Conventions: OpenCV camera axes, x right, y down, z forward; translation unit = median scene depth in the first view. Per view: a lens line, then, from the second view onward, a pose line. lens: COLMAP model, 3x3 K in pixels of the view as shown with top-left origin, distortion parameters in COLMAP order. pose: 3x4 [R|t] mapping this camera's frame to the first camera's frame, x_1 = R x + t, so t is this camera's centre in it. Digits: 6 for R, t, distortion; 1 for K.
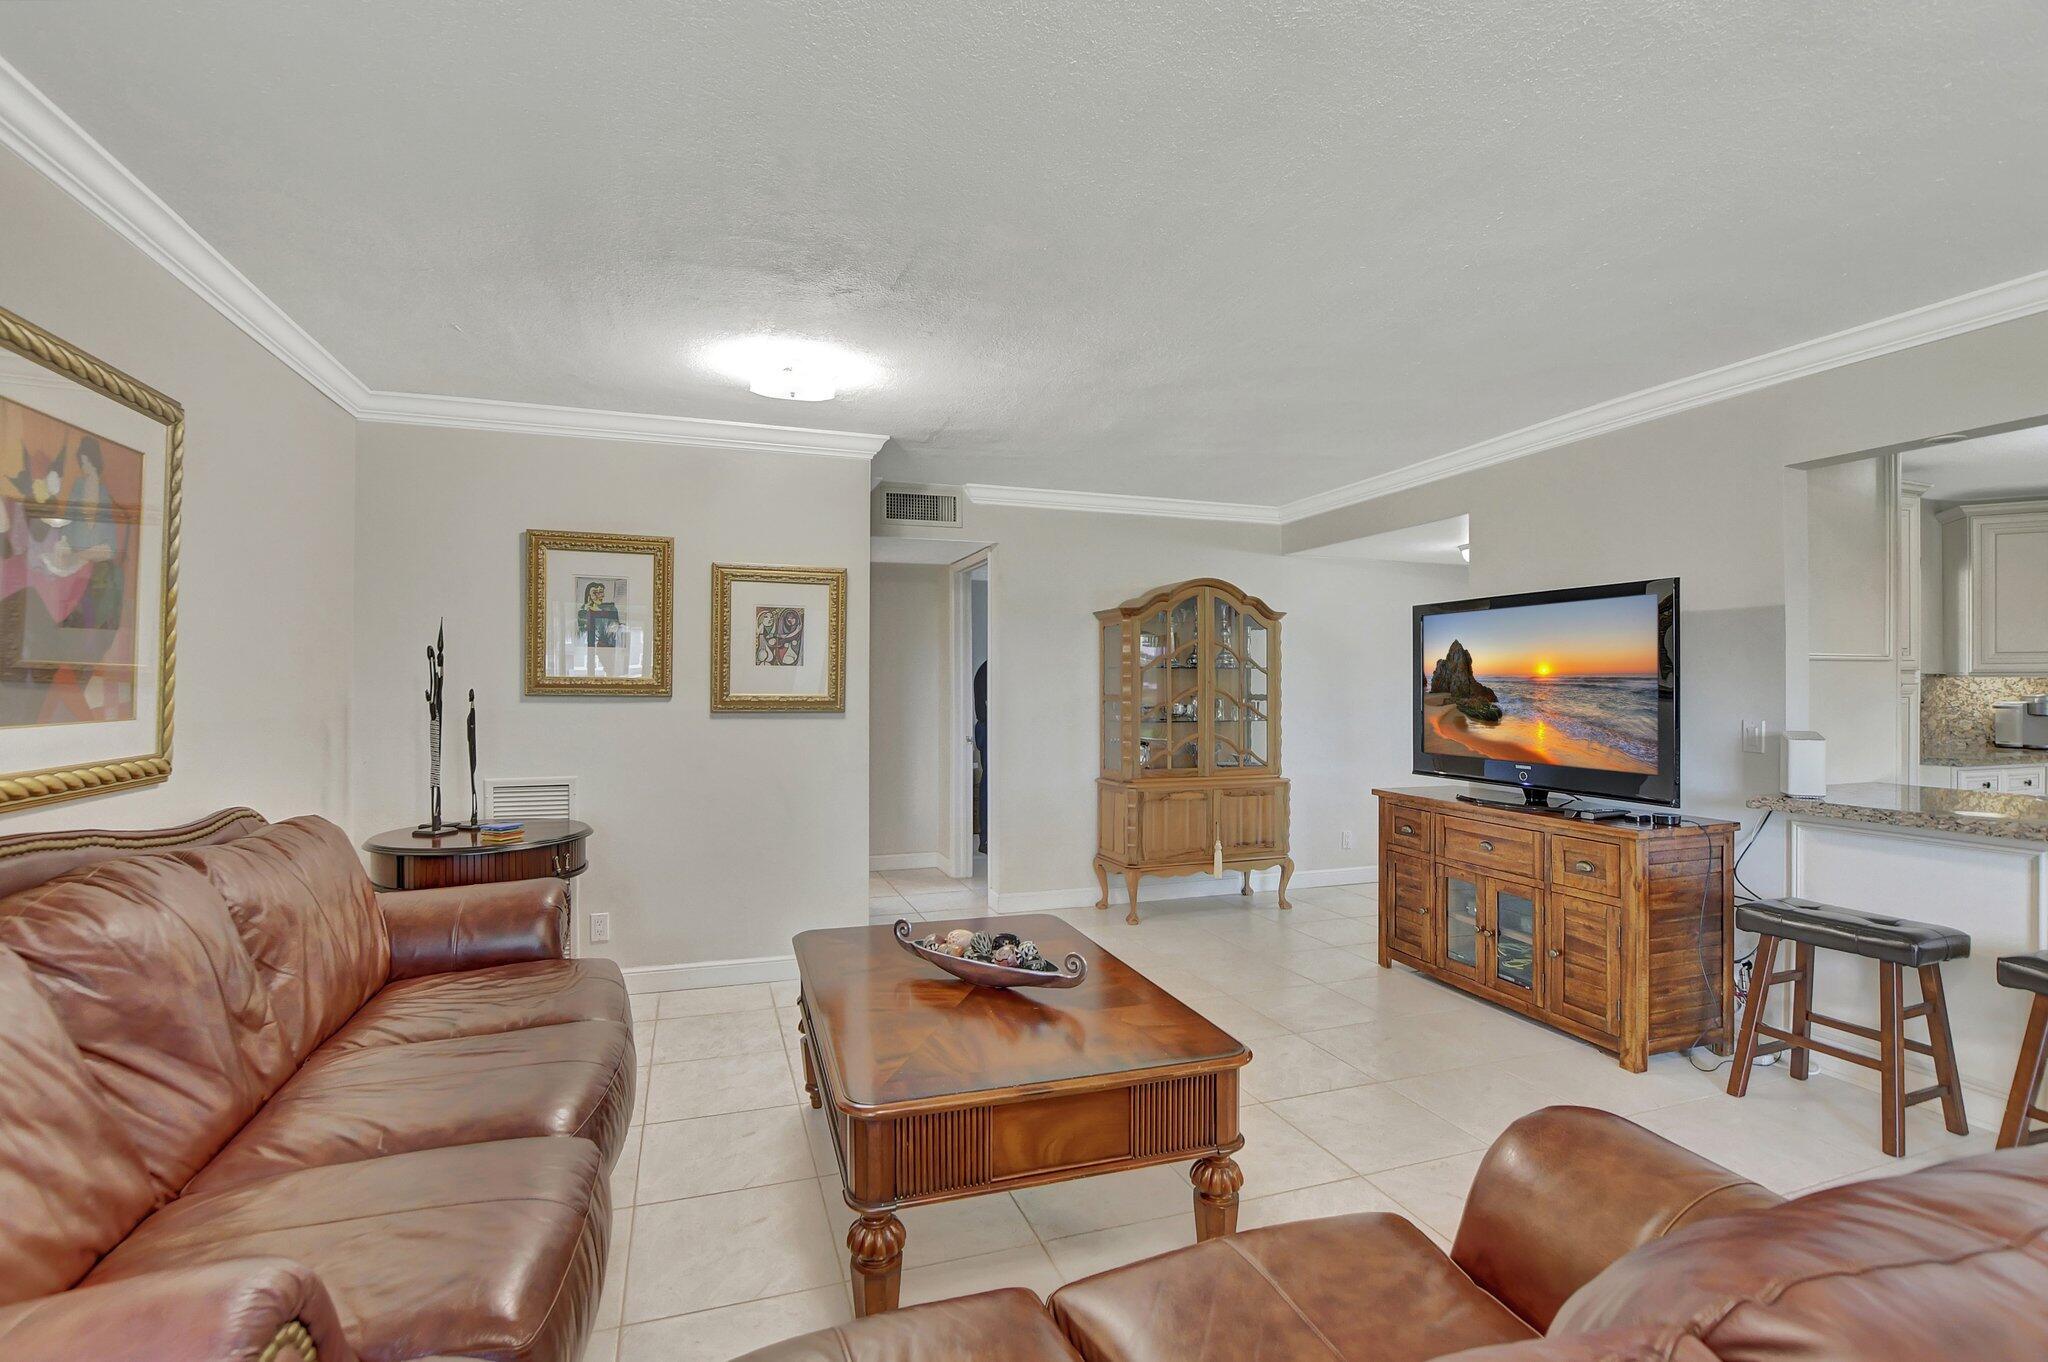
lens RADIAL K [[932.0, 0, 1010.0], [0, 932.0, 689.5], [0, 0, 1]] dist [-0.026214, 0.002914]
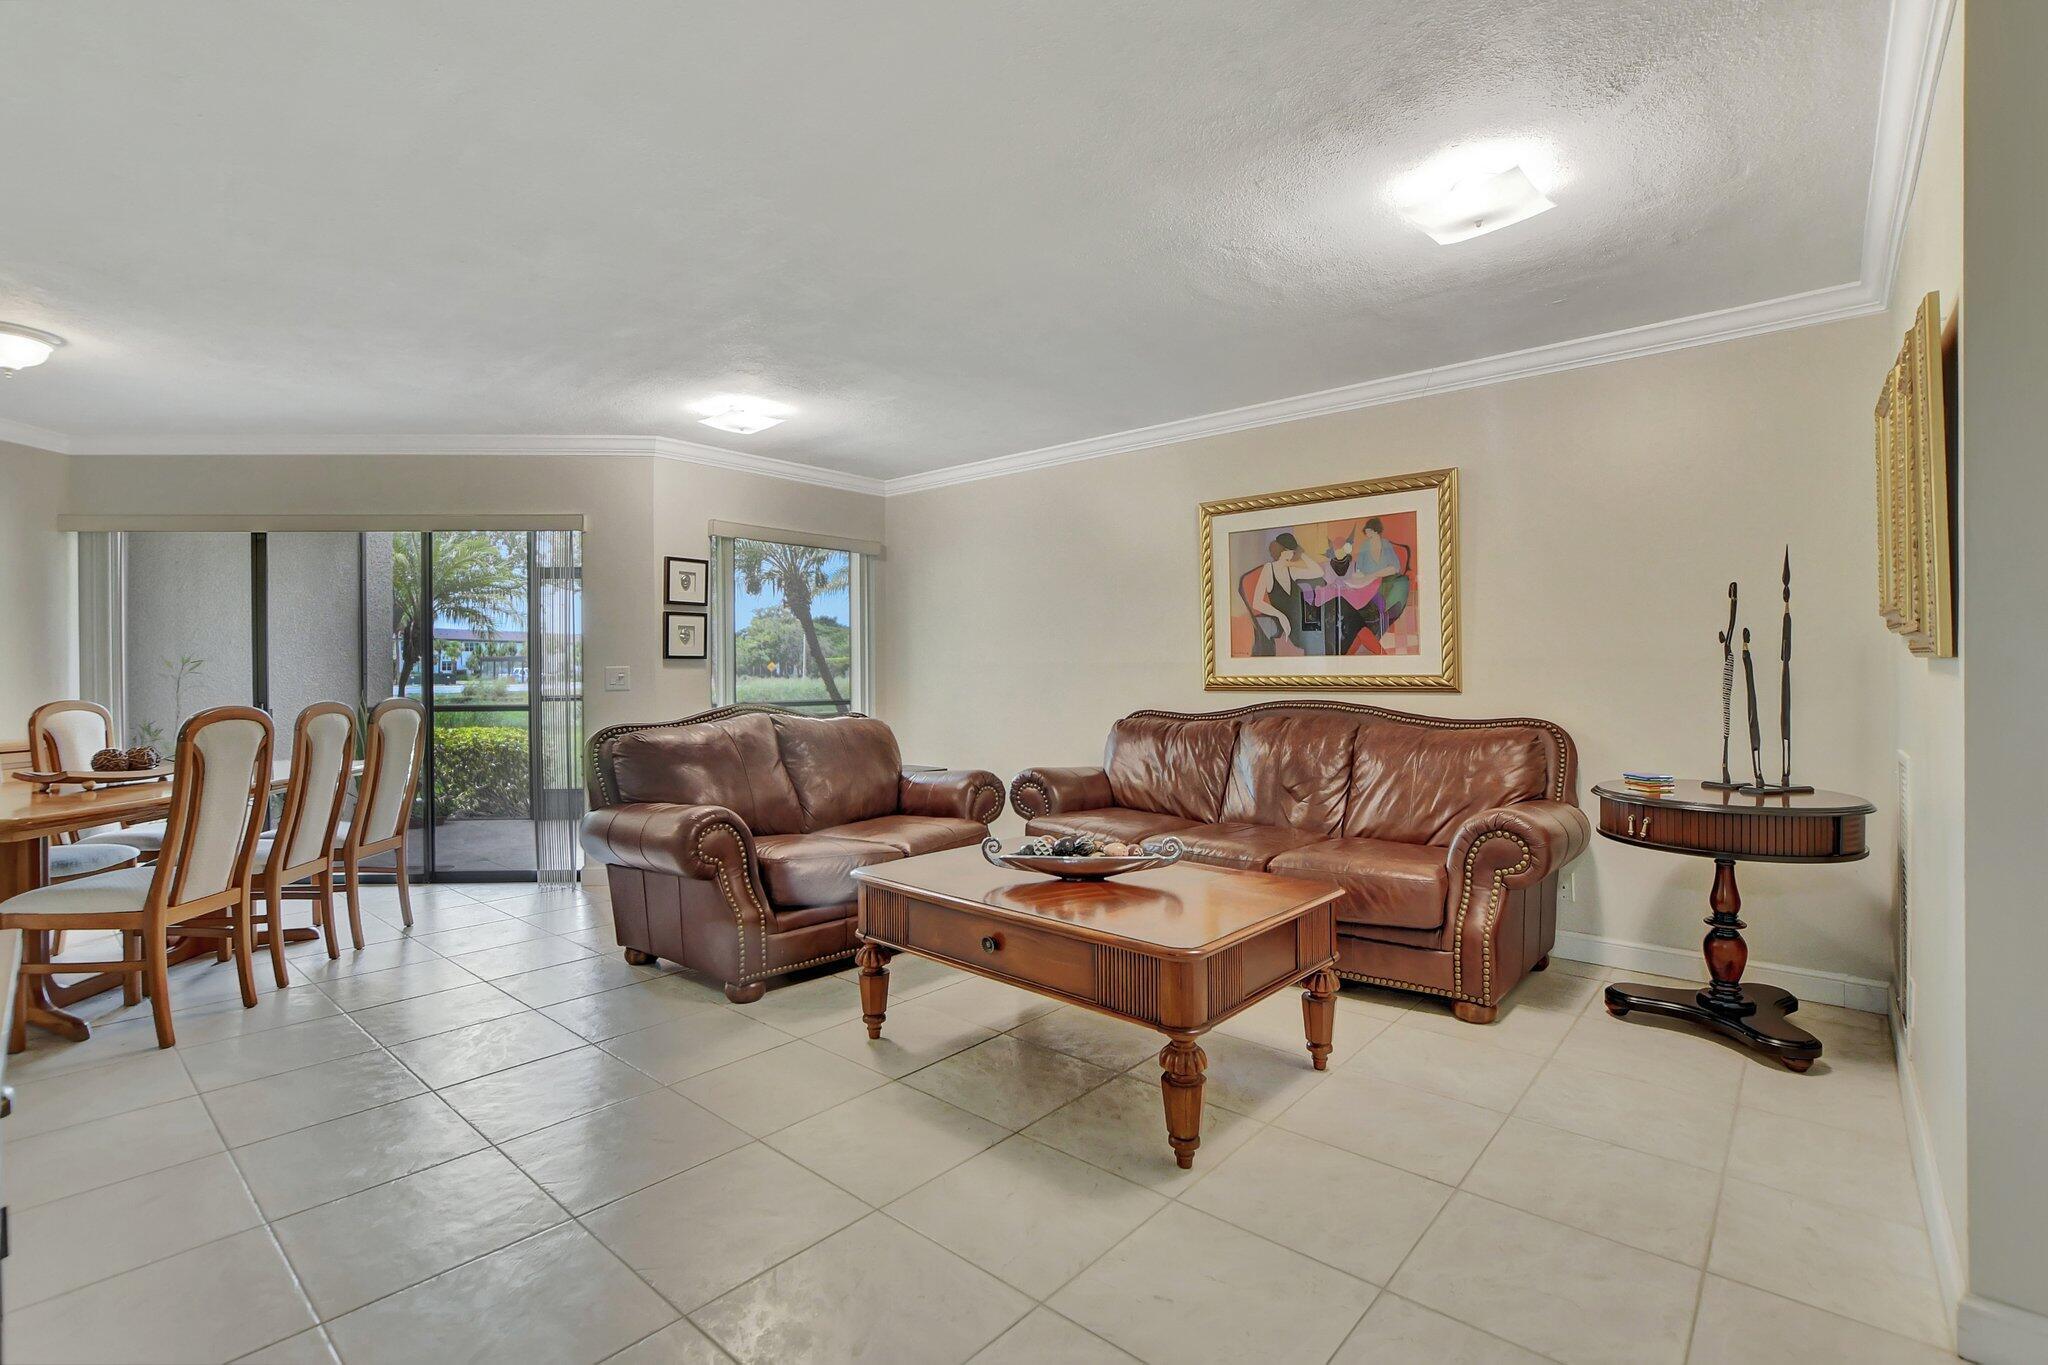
lens RADIAL K [[932.0, 0, 1003.9], [0, 932.0, 667.3], [0, 0, 1]] dist [-0.026214, 0.002914]
pose [[-0.862992, 0.006263, -0.505178, 0.698050], [0.003830, 0.999976, 0.005854, 0.042876], [0.505203, 0.003117, -0.862995, 2.086718]]
